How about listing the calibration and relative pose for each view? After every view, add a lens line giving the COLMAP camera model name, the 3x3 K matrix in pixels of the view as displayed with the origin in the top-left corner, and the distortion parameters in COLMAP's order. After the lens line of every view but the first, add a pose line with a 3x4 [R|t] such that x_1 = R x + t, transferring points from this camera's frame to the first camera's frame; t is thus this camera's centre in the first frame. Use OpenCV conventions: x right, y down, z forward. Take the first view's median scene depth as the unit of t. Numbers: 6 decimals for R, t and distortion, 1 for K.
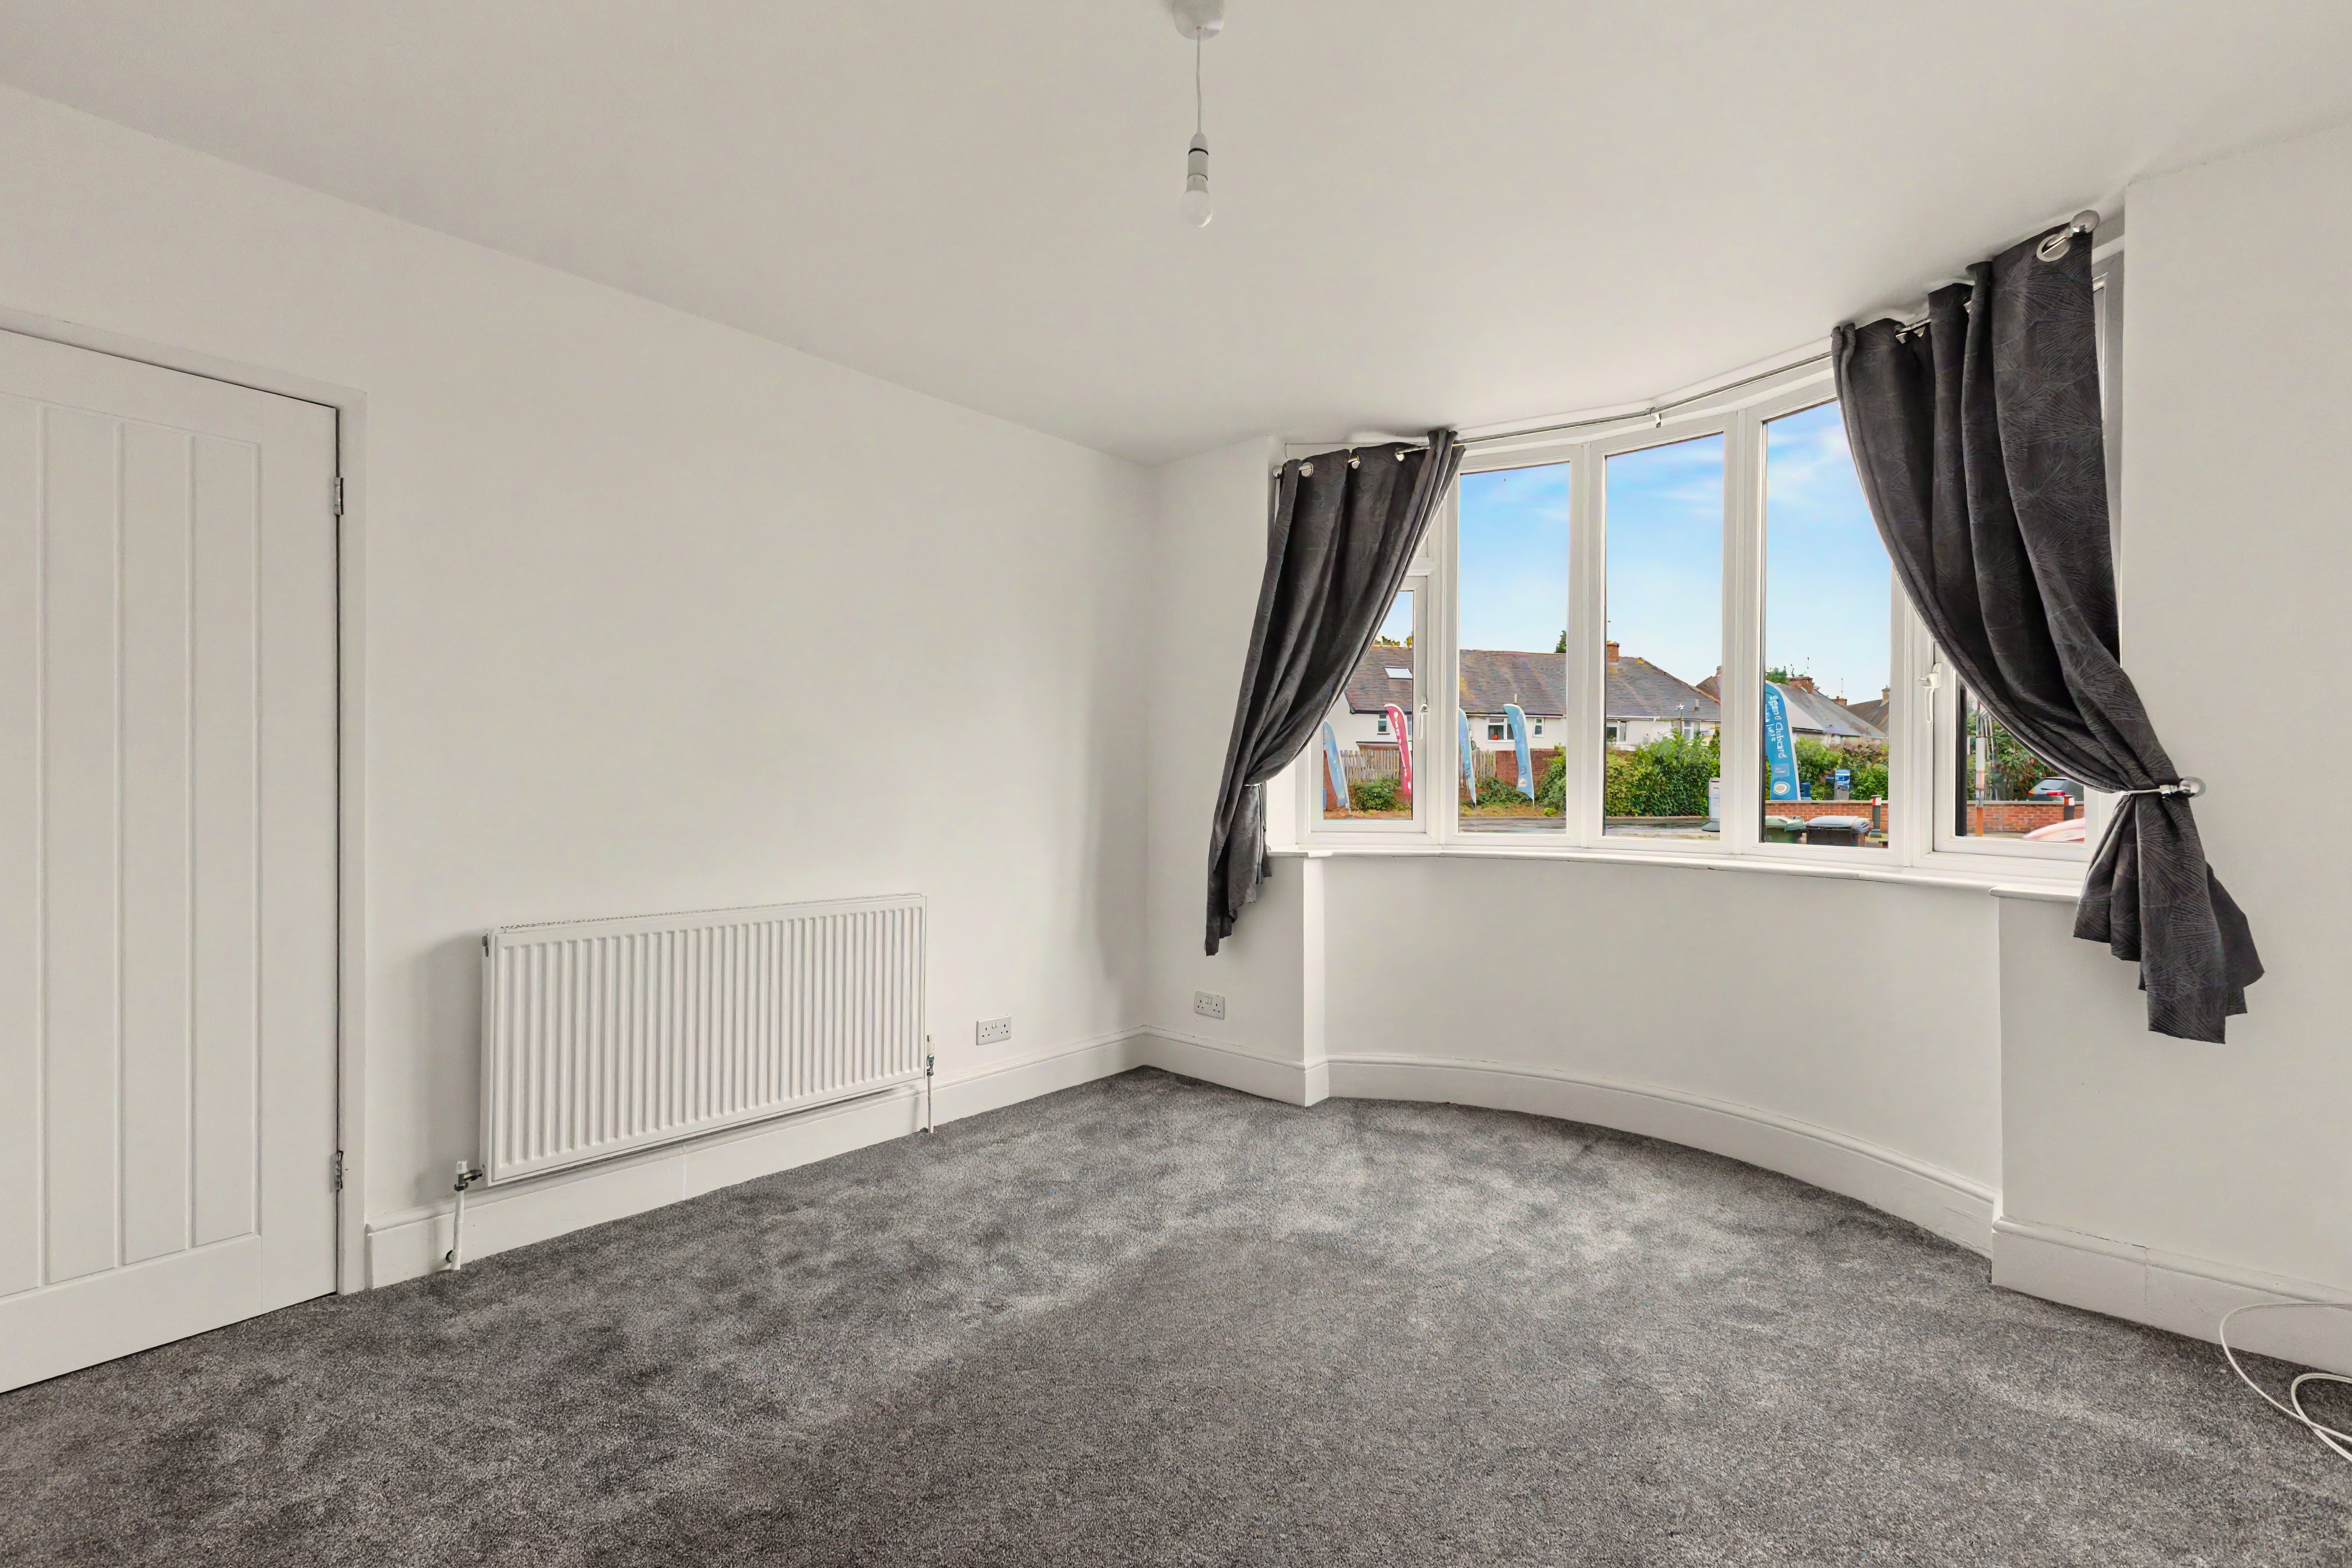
lens RADIAL K [[1023.6, 0, 1176.0], [0, 1023.6, 784.0], [0, 0, 1]] dist [0.011769, -0.008571]
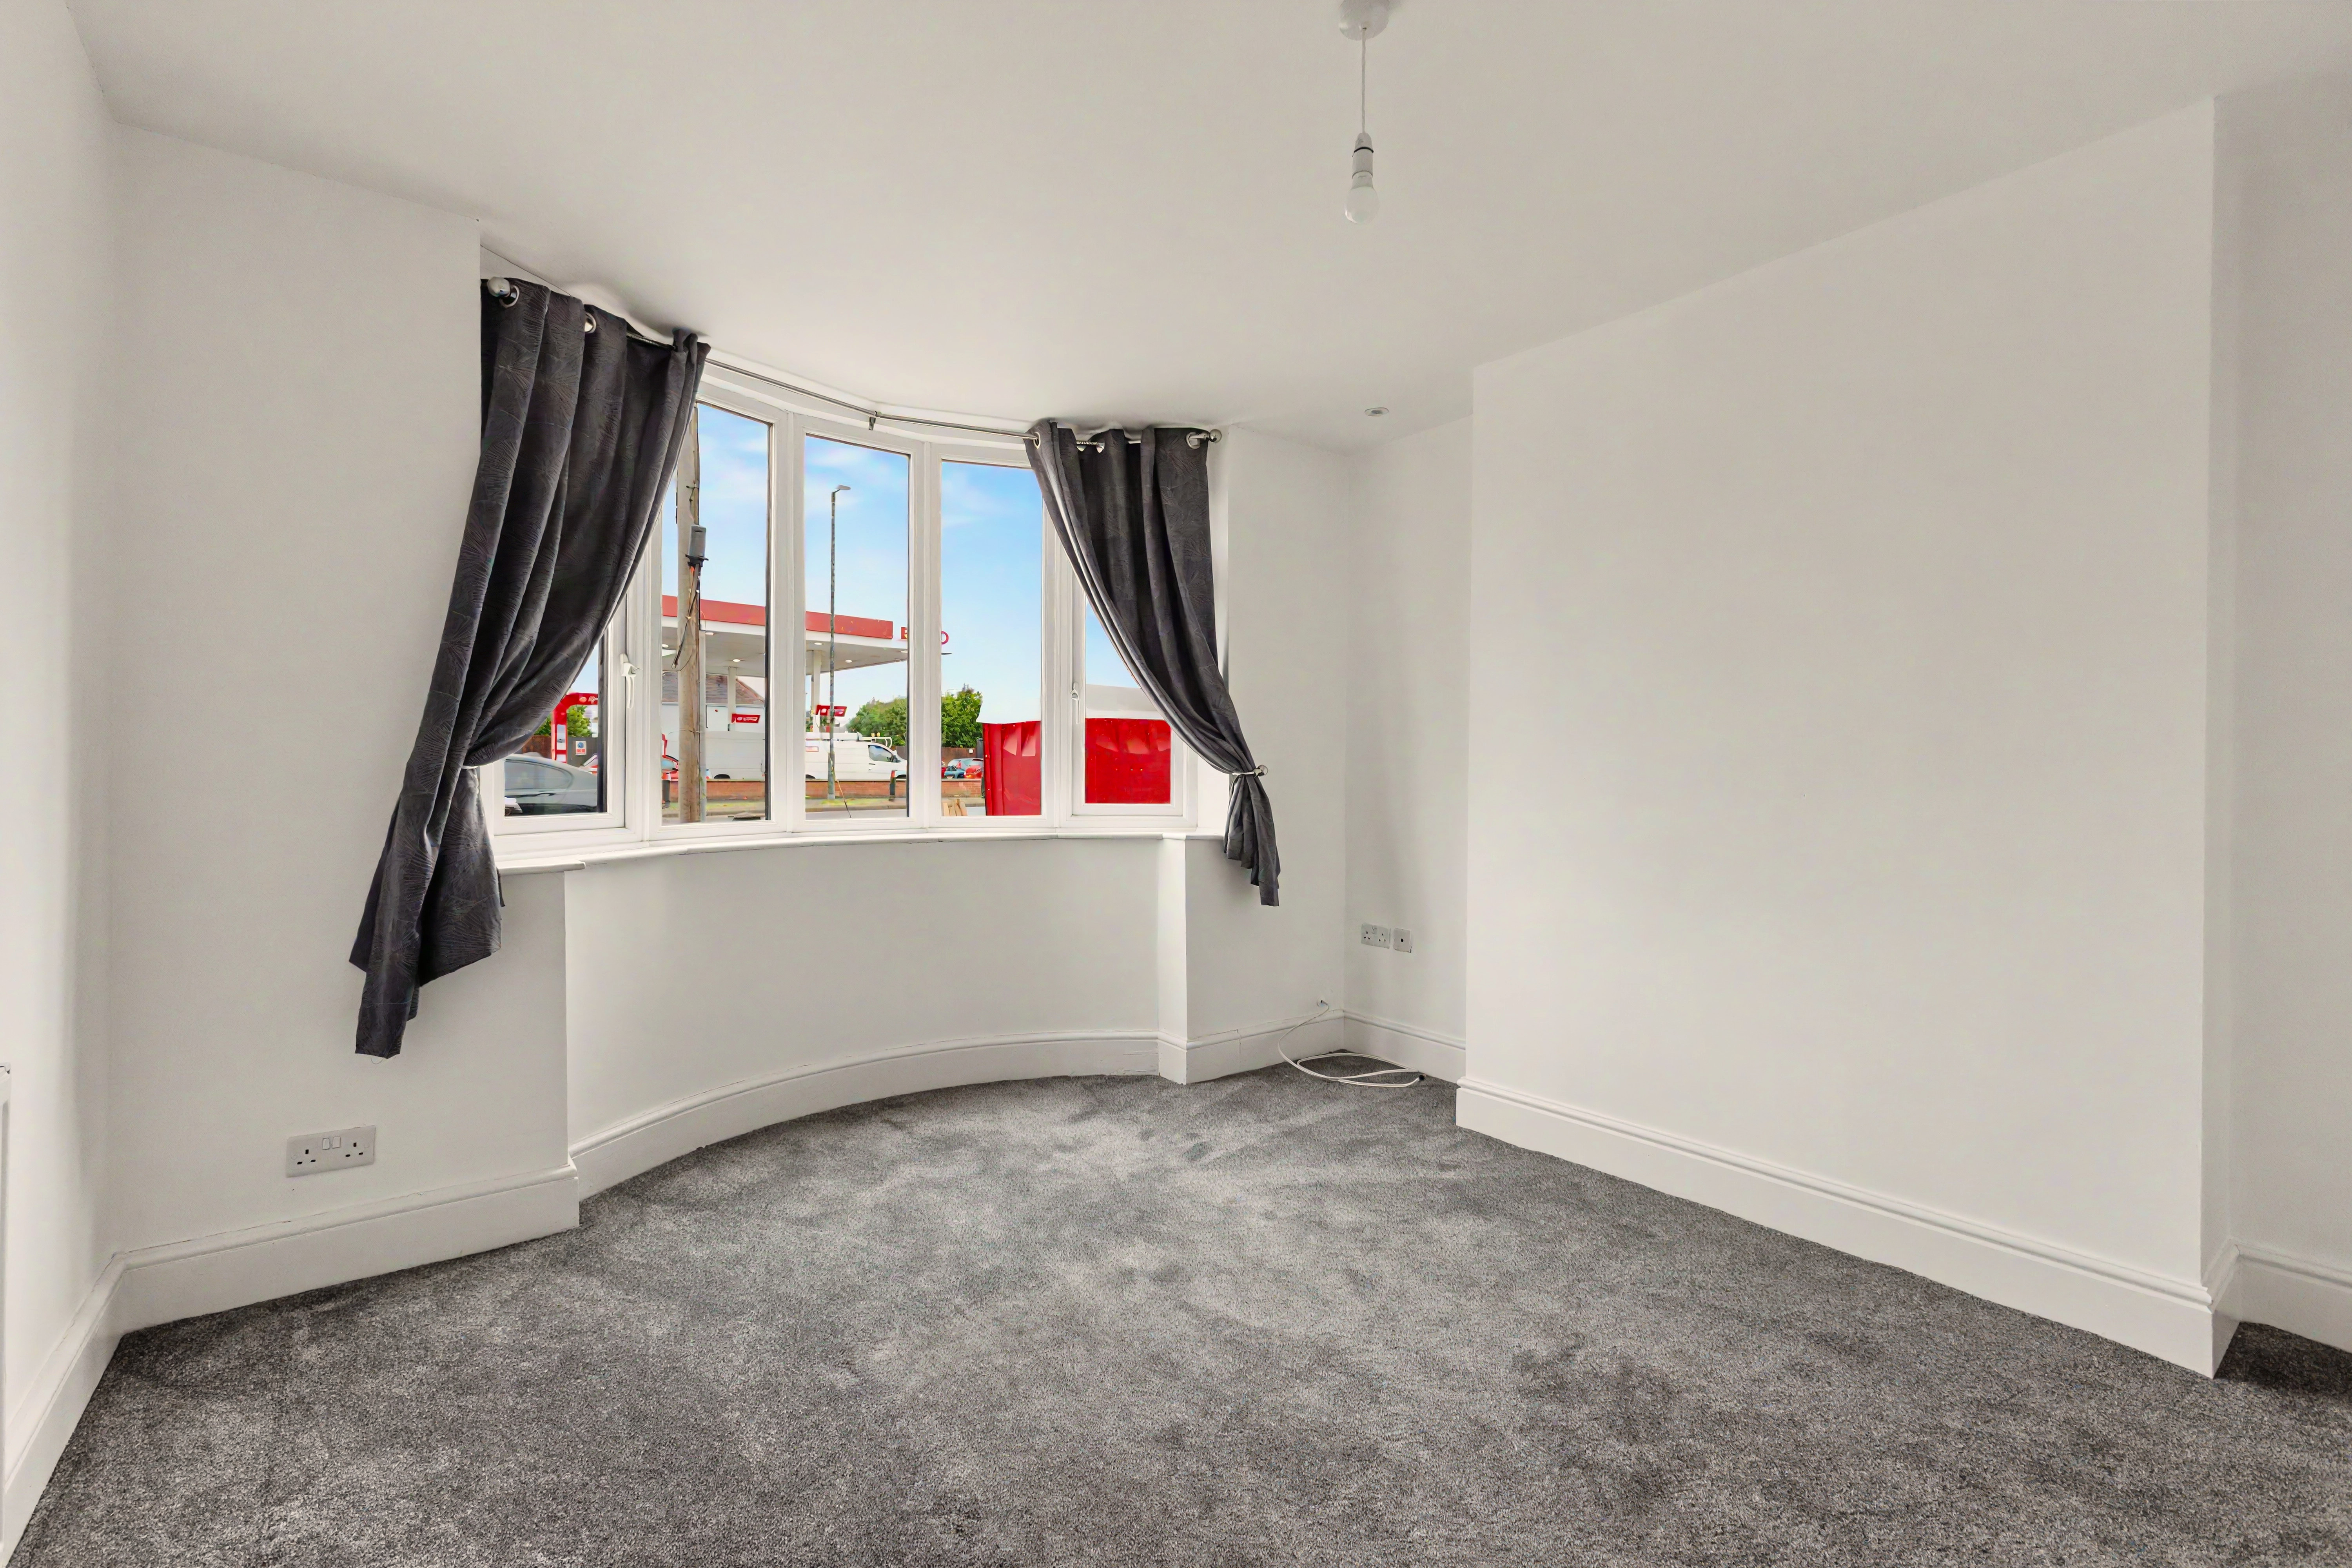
lens RADIAL K [[1041.9, 0, 1176.0], [0, 1041.9, 784.0], [0, 0, 1]] dist [0.013206, 0.000357]
pose [[0.171720, -0.010662, 0.985088, -0.569492], [-0.000897, 0.999939, 0.010979, 0.004750], [-0.985145, -0.002769, 0.171700, 0.534682]]
